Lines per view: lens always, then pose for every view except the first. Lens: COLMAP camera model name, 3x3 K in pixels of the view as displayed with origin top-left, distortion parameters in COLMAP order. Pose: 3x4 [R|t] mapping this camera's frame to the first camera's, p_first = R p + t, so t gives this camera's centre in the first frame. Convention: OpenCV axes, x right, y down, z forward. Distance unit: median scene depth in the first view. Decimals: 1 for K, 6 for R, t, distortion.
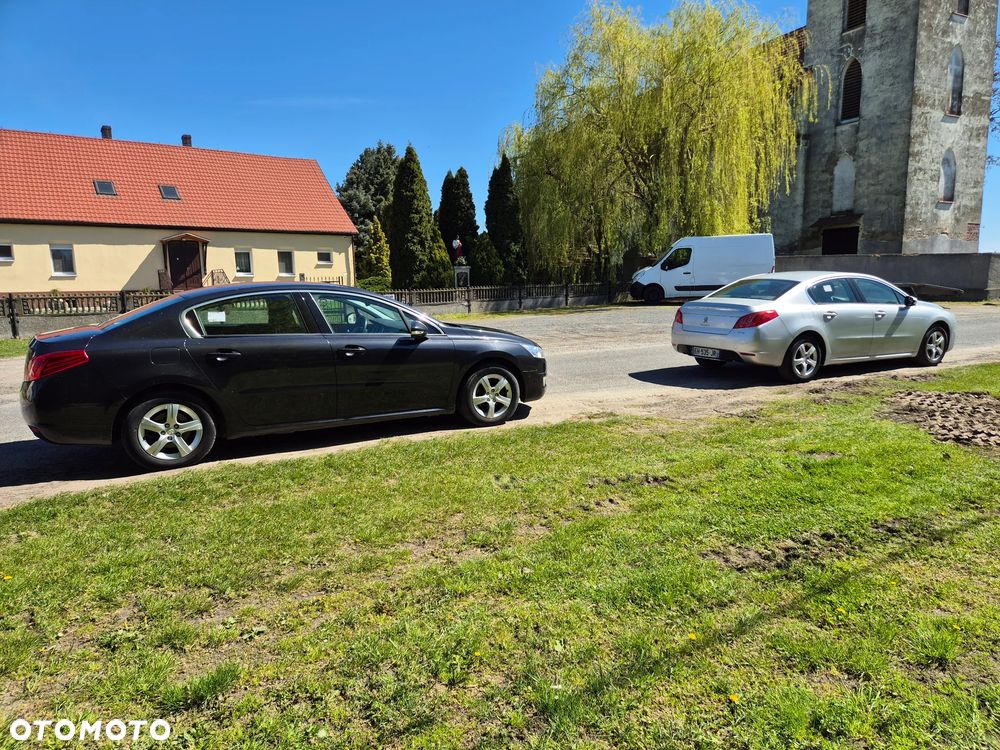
lens RADIAL K [[665.3, 0, 502.8], [0, 665.3, 377.4], [0, 0, 1]] dist [0.074740, -0.059572]
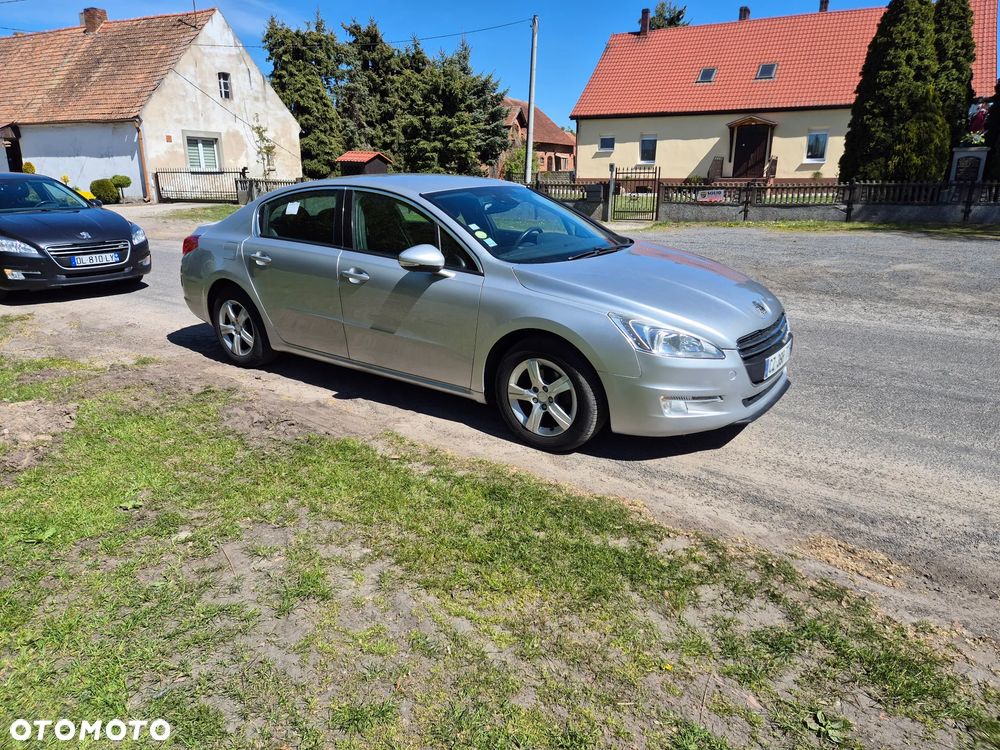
lens RADIAL K [[665.3, 0, 494.7], [0, 665.3, 367.4], [0, 0, 1]] dist [0.074740, -0.059572]
pose [[0.436559, 0.267668, -0.858935, 0.375174], [-0.137415, 0.963353, 0.230366, -0.056519], [0.889119, 0.017463, 0.457342, 0.330231]]
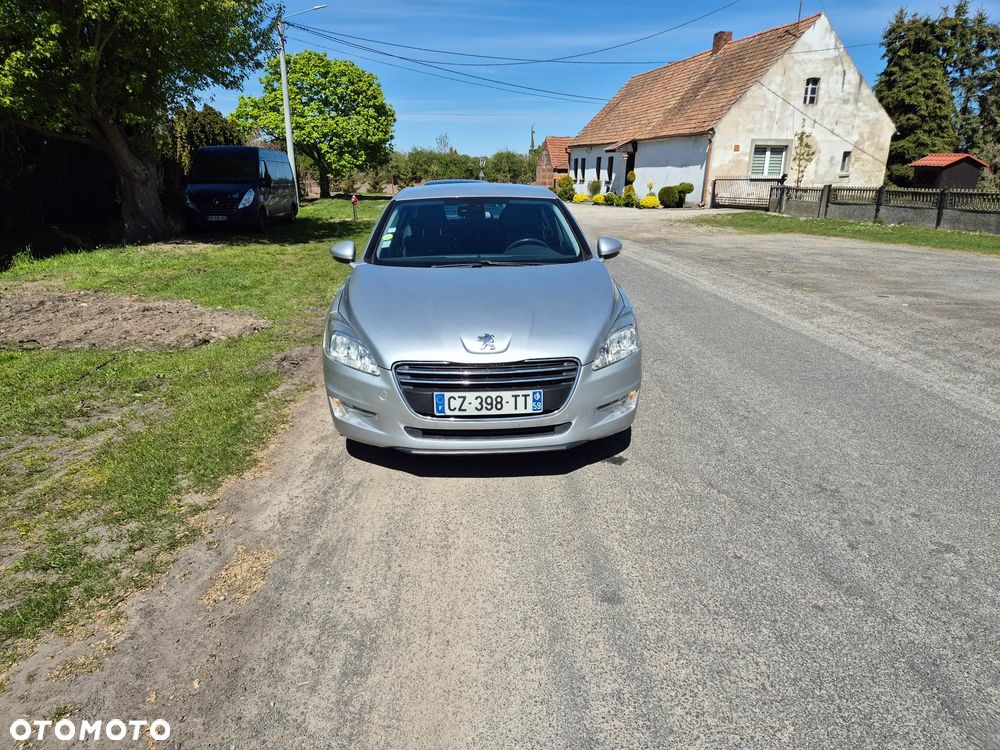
lens RADIAL K [[665.3, 0, 498.8], [0, 665.3, 370.1], [0, 0, 1]] dist [0.074740, -0.059572]
pose [[-0.421366, 0.265418, -0.867182, 0.382512], [-0.133745, 0.927572, 0.348888, -0.082918], [0.896974, 0.262991, -0.355349, 0.496588]]
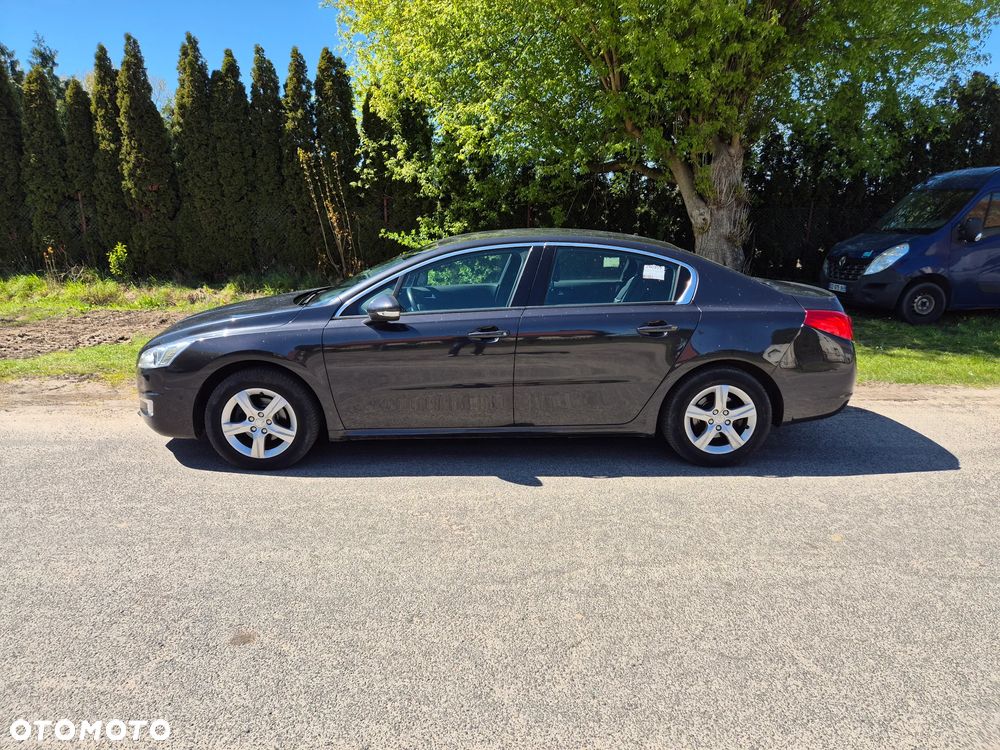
lens RADIAL K [[665.3, 0, 495.2], [0, 665.3, 374.7], [0, 0, 1]] dist [0.074740, -0.059572]
pose [[-0.885989, -0.096340, 0.453588, -0.160370], [0.079256, 0.932324, 0.352832, -0.064761], [-0.456883, 0.348555, -0.818393, 0.423548]]
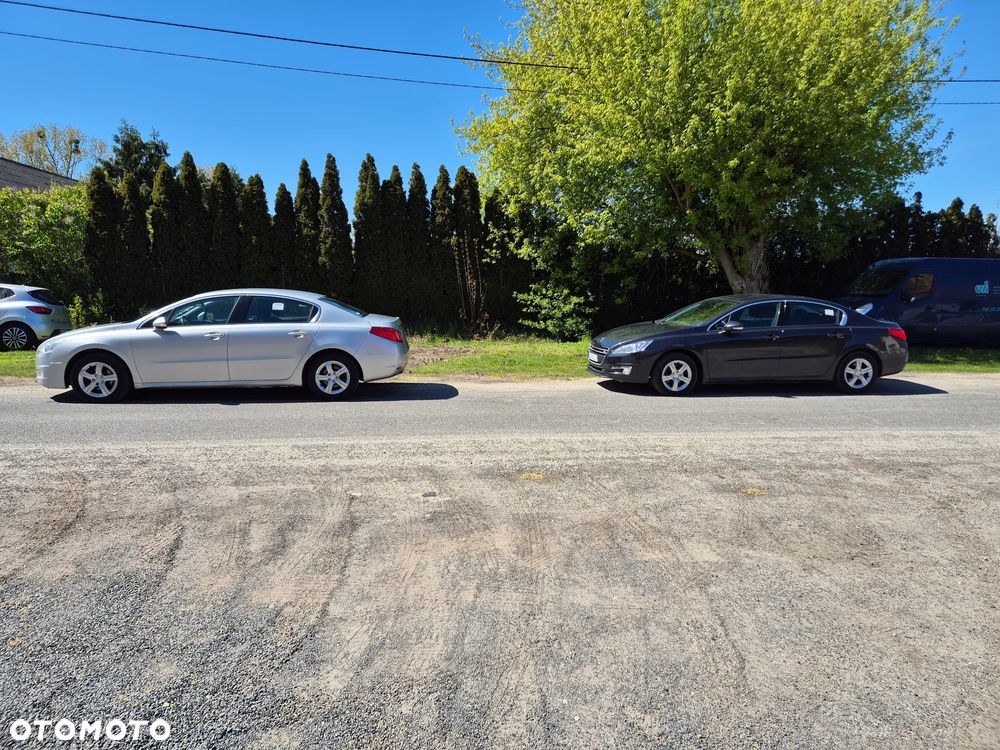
lens RADIAL K [[665.3, 0, 499.6], [0, 665.3, 371.9], [0, 0, 1]] dist [0.074740, -0.059572]
pose [[-0.938521, -0.046594, 0.342063, -0.073694], [0.052288, 0.960233, 0.274261, -0.112841], [-0.341239, 0.275285, -0.898762, 0.696486]]
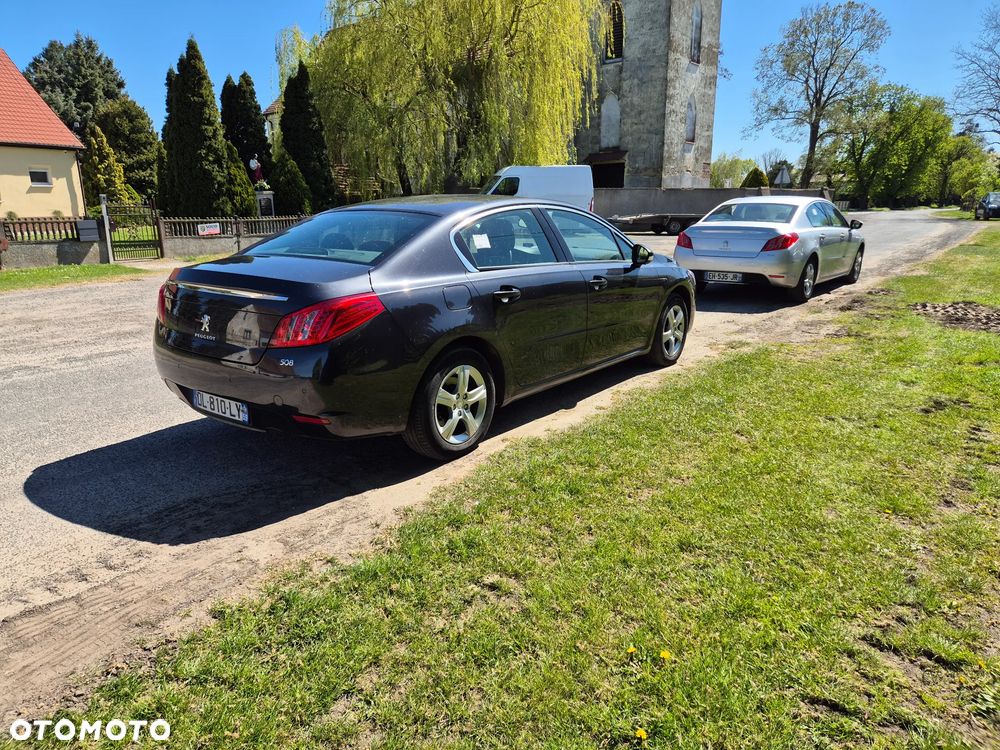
lens RADIAL K [[665.3, 0, 488.3], [0, 665.3, 374.2], [0, 0, 1]] dist [0.074740, -0.059572]
pose [[0.922895, -0.086830, 0.375133, -0.151581], [0.052335, 0.993488, 0.101203, -0.004550], [-0.381478, -0.073767, 0.921430, 0.071055]]
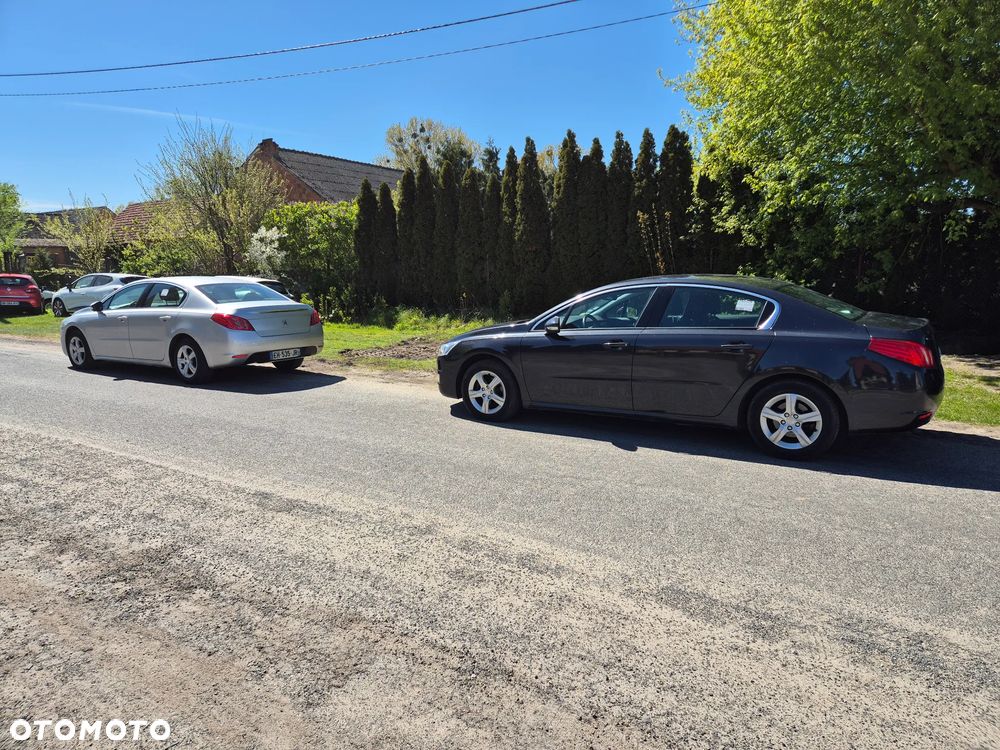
lens RADIAL K [[665.3, 0, 504.2], [0, 665.3, 375.1], [0, 0, 1]] dist [0.074740, -0.059572]
pose [[-0.496964, -0.117365, 0.859798, -0.269916], [0.152923, 0.963461, 0.219905, -0.065620], [-0.854191, 0.240767, -0.460857, 0.436764]]
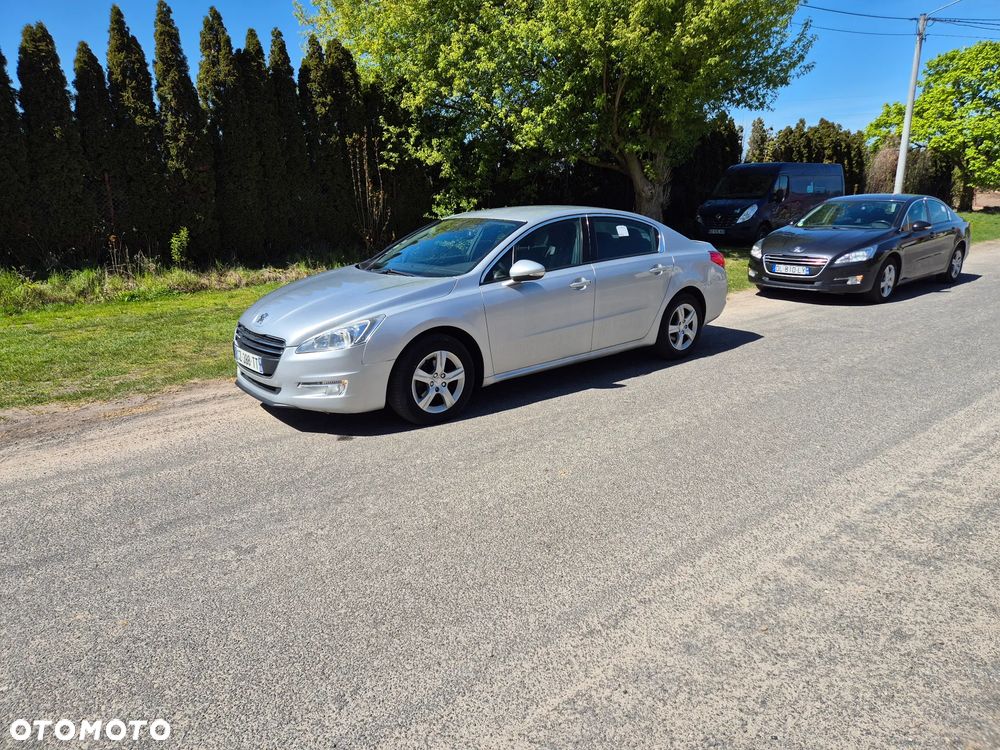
lens RADIAL K [[665.3, 0, 501.5], [0, 665.3, 368.1], [0, 0, 1]] dist [0.074740, -0.059572]
pose [[-0.979195, 0.073683, -0.189069, 0.242815], [-0.008259, 0.916502, 0.399944, -0.104630], [0.202752, 0.393185, -0.896826, 0.630862]]
